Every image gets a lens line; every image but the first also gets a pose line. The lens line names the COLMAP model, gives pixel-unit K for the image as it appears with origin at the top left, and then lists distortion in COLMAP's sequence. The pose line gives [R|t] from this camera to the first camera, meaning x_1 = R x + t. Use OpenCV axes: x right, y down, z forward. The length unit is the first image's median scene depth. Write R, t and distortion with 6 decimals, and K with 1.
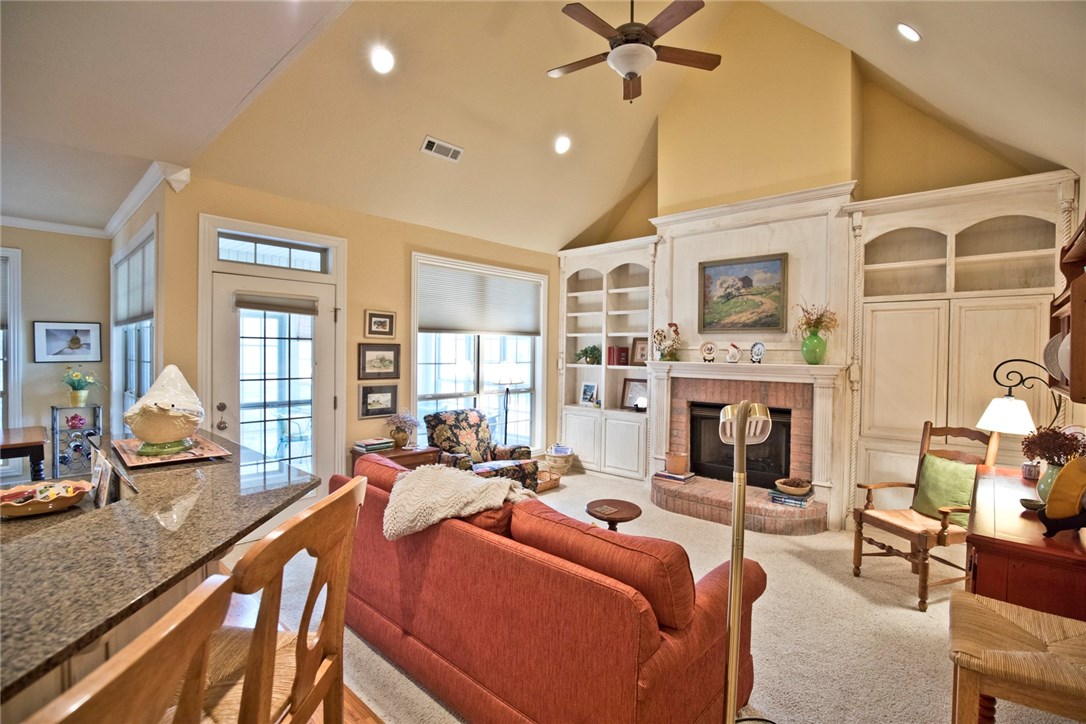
lens RADIAL K [[500.2, 0, 548.5], [0, 500.2, 362.7], [0, 0, 1]] dist [-0.031507, 0.003301]
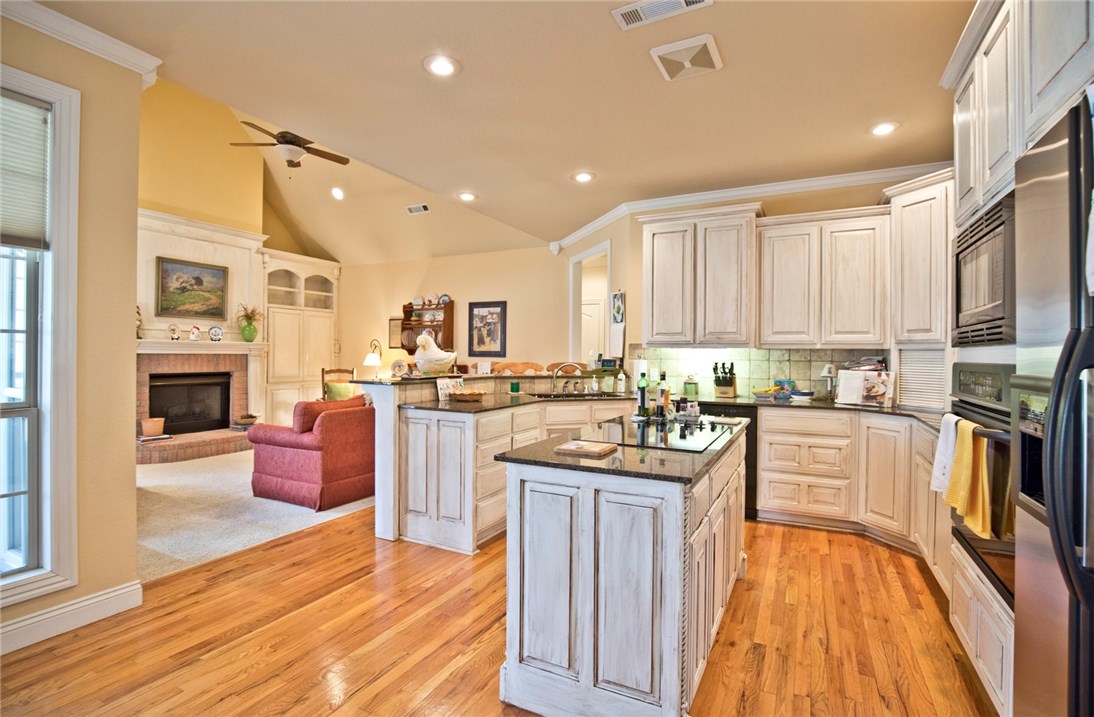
lens RADIAL K [[503.1, 0, 552.6], [0, 503.1, 353.0], [0, 0, 1]] dist [-0.034546, 0.005158]
pose [[-0.269320, -0.021398, 0.962813, -1.153832], [-0.002618, 0.999766, 0.021487, 0.001476], [-0.963047, 0.003266, -0.269313, 0.435935]]
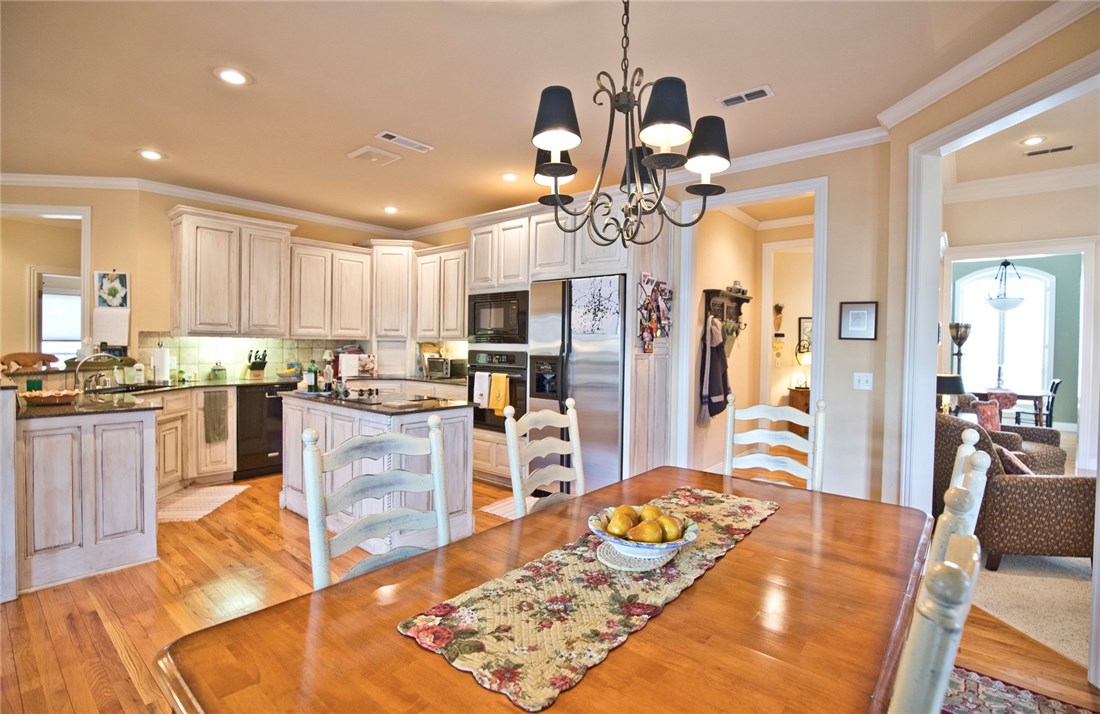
lens RADIAL K [[505.8, 0, 558.5], [0, 505.8, 353.5], [0, 0, 1]] dist [-0.034546, 0.005158]
pose [[-0.997687, -0.034900, -0.058335, -0.950087], [-0.036673, 0.998889, 0.029602, -0.010608], [0.057237, 0.031673, -0.997858, 0.991852]]
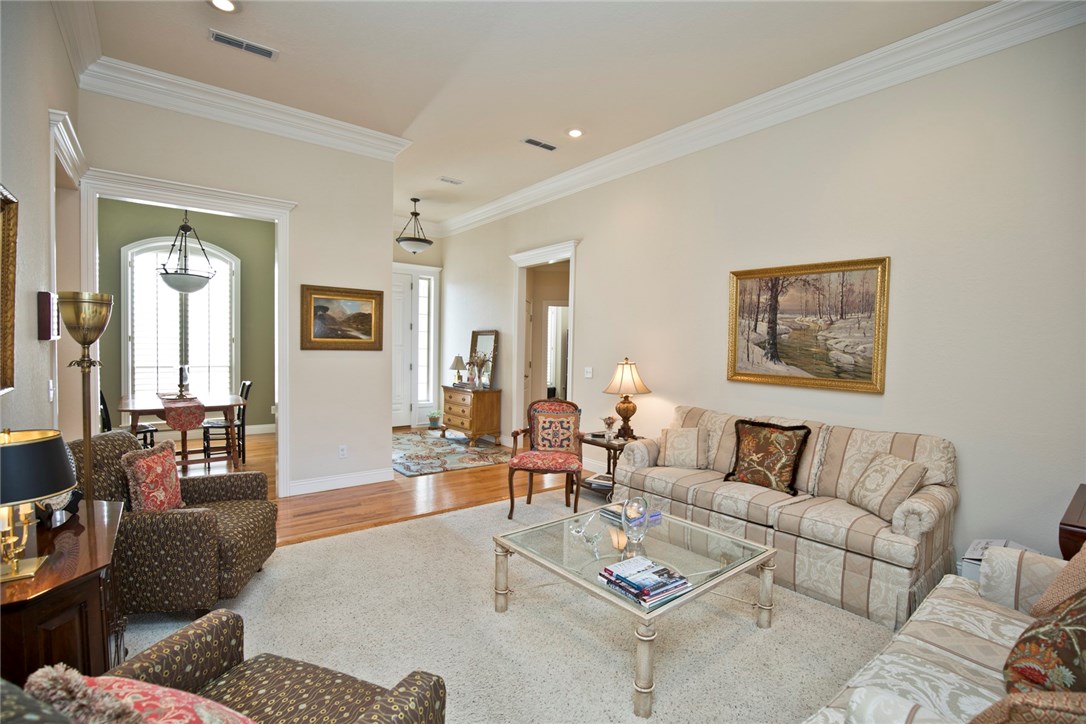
lens RADIAL K [[500.2, 0, 554.1], [0, 500.2, 360.4], [0, 0, 1]] dist [-0.031507, 0.003301]
pose [[-0.142725, 0.004150, -0.989754, -1.414368], [-0.030279, 0.999505, 0.008557, -0.027678], [0.989299, 0.031190, -0.142529, 0.547610]]
